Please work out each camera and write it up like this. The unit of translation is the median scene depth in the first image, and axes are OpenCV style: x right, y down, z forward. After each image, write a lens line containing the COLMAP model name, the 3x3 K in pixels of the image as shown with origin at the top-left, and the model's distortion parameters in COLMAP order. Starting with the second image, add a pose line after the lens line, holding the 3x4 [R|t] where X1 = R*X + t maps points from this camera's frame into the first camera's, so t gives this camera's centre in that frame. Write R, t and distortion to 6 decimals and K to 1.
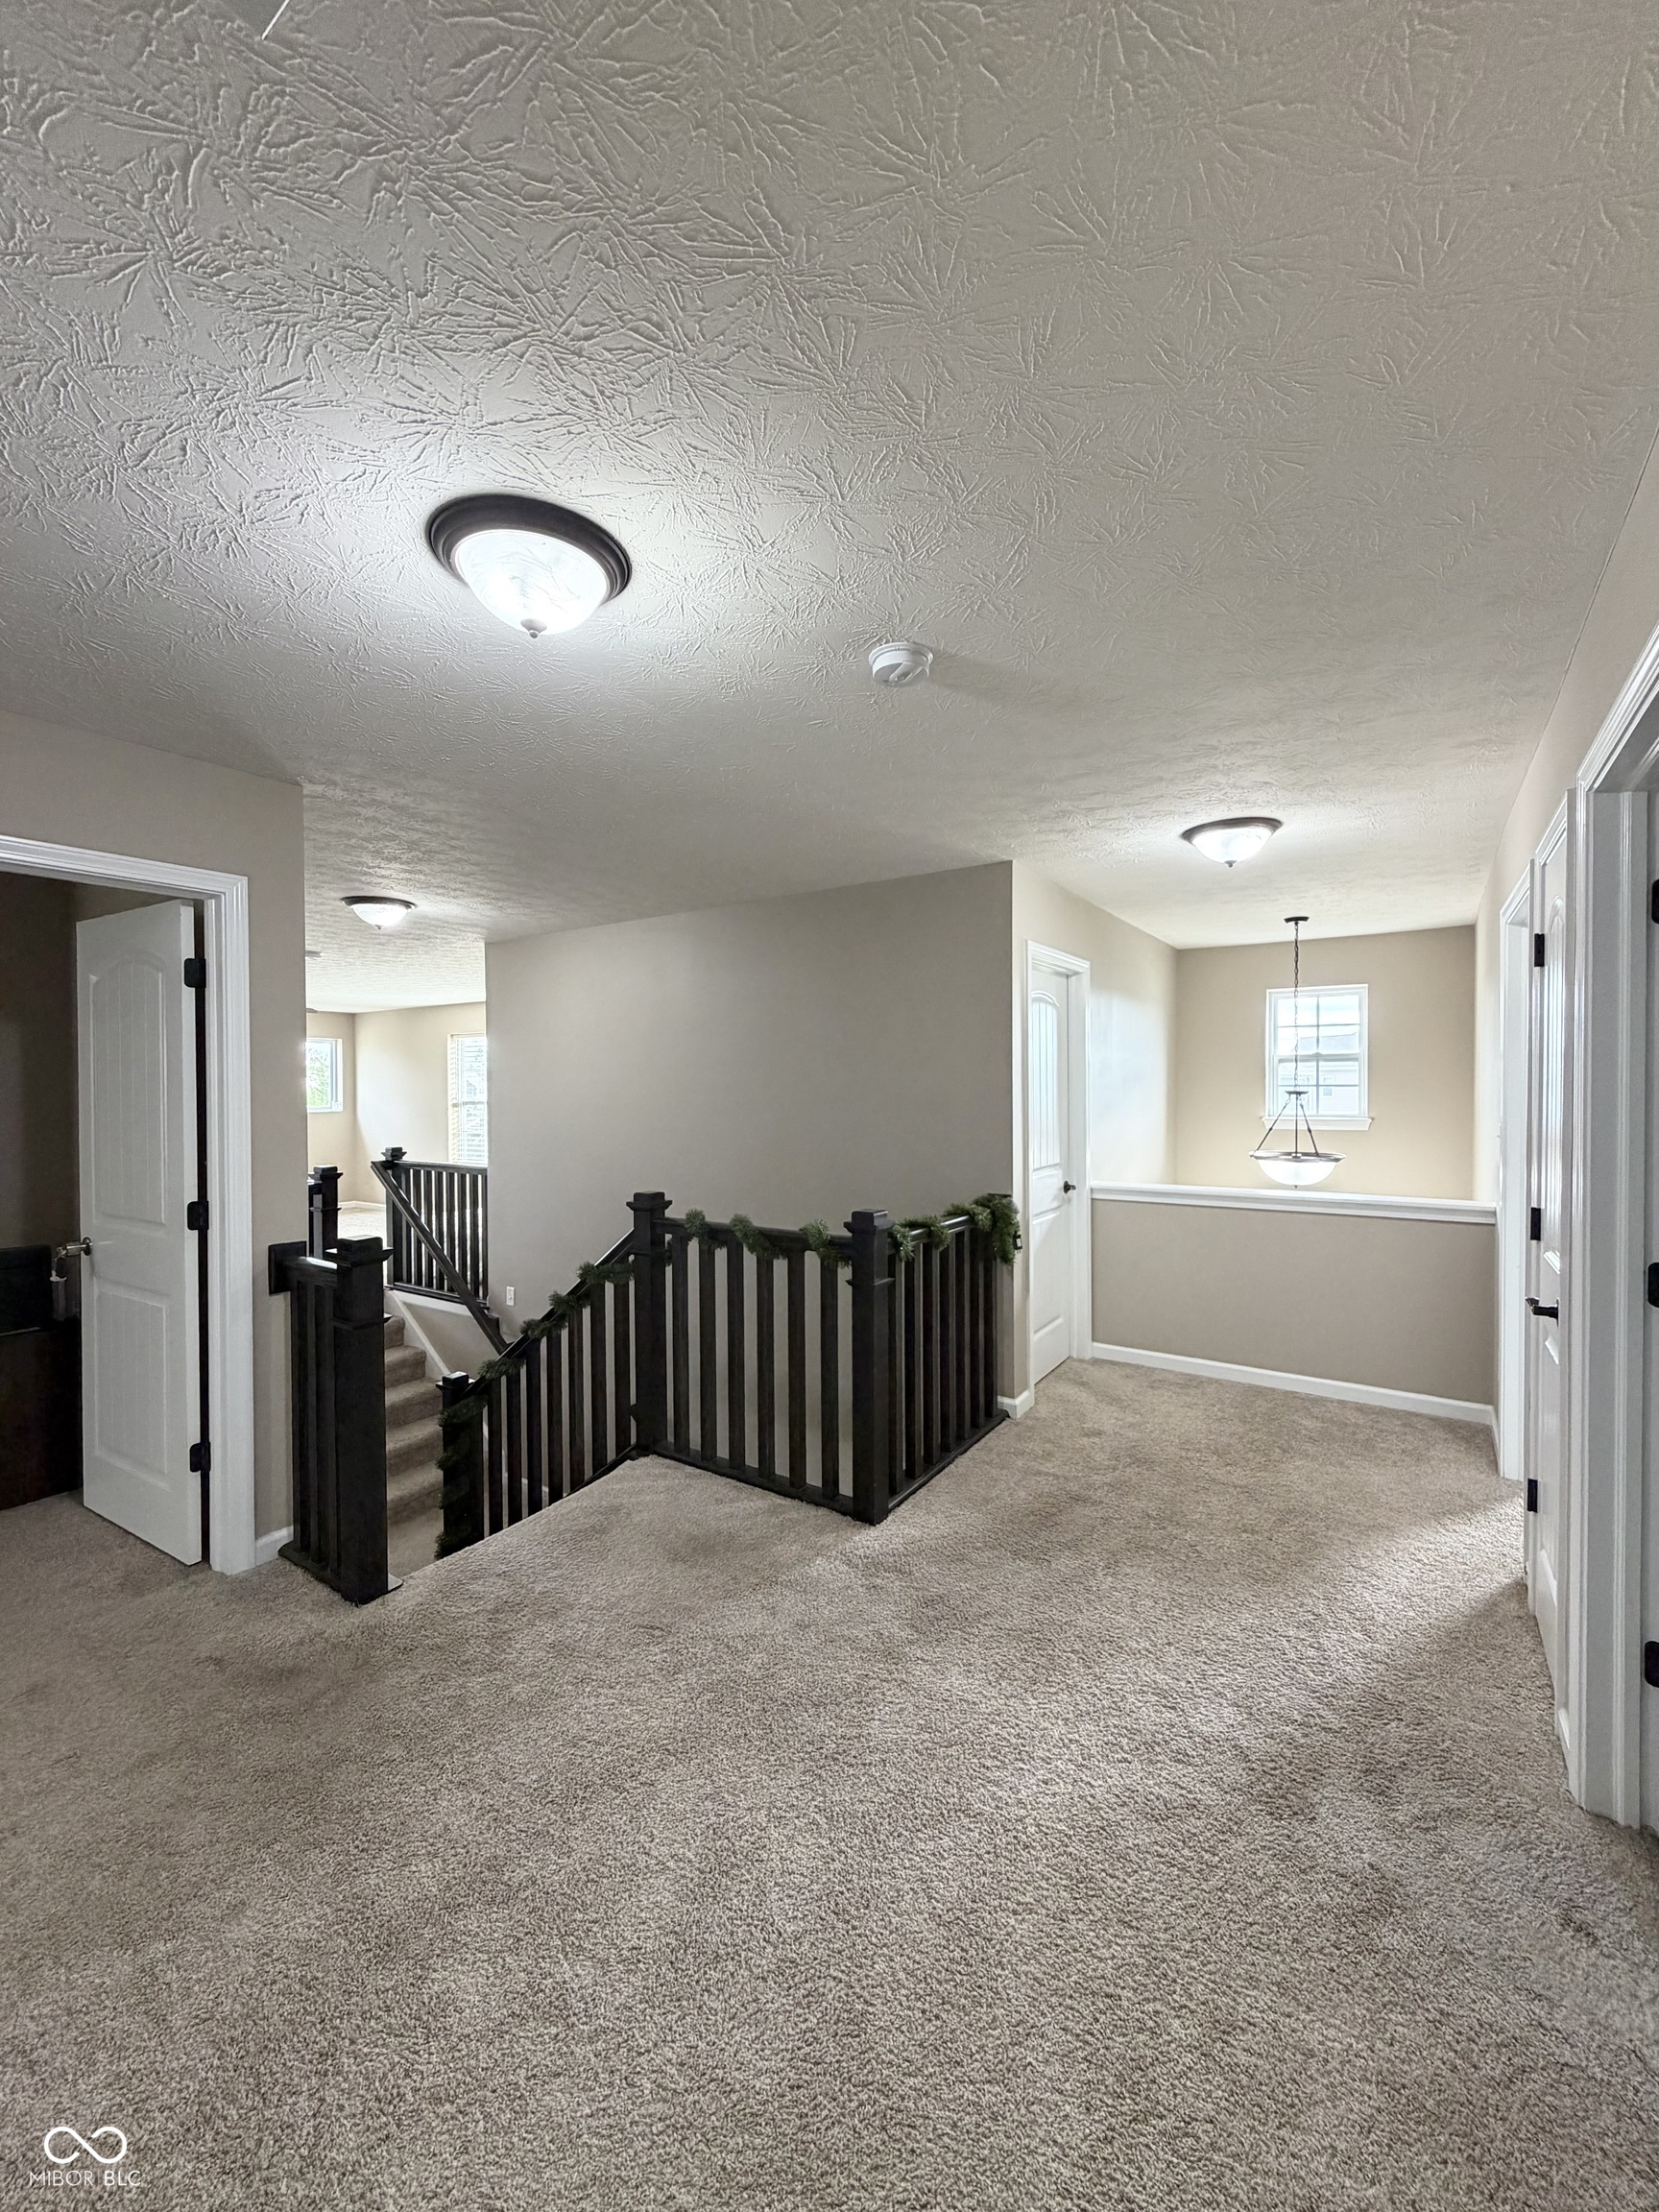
lens RADIAL K [[882.7, 0, 835.9], [0, 882.7, 1104.4], [0, 0, 1]] dist [0.000467, 0.000408]
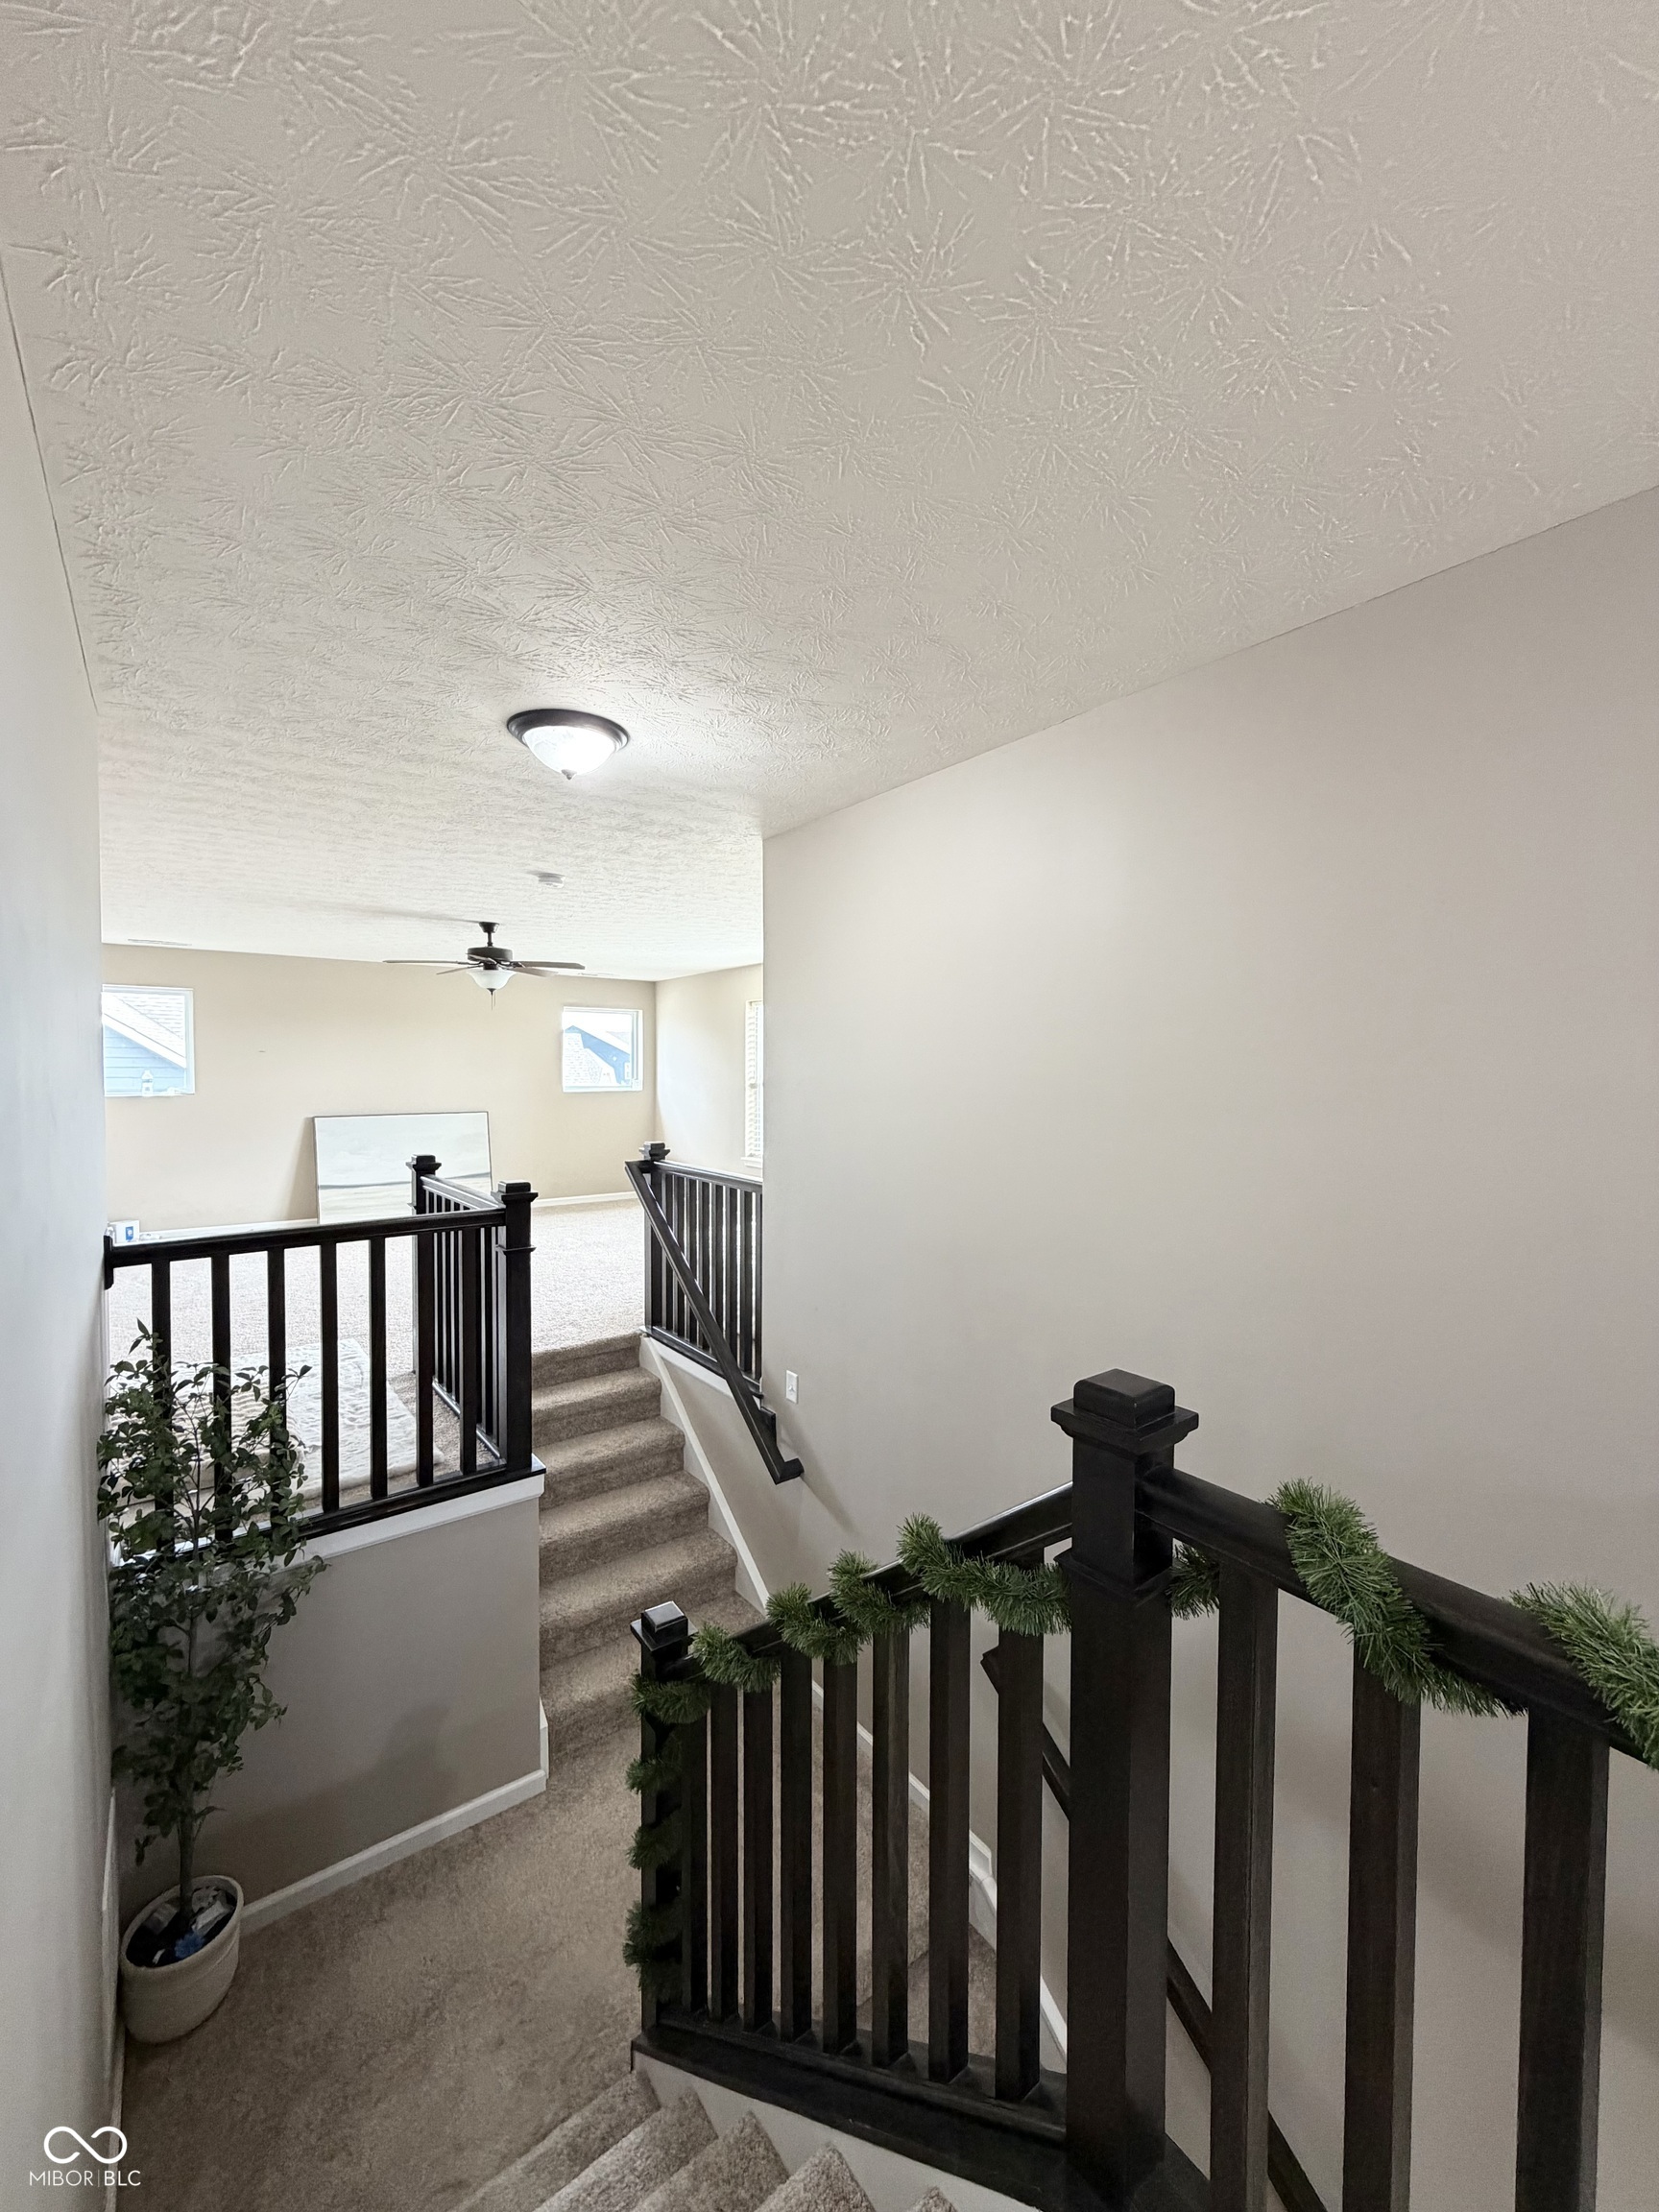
lens RADIAL K [[882.7, 0, 828.8], [0, 882.7, 1101.4], [0, 0, 1]] dist [0.000467, 0.000408]
pose [[0.937201, 0.018971, -0.348273, -0.145487], [-0.013018, 0.999727, 0.019425, -0.002829], [0.348546, -0.013672, 0.937192, 0.481670]]
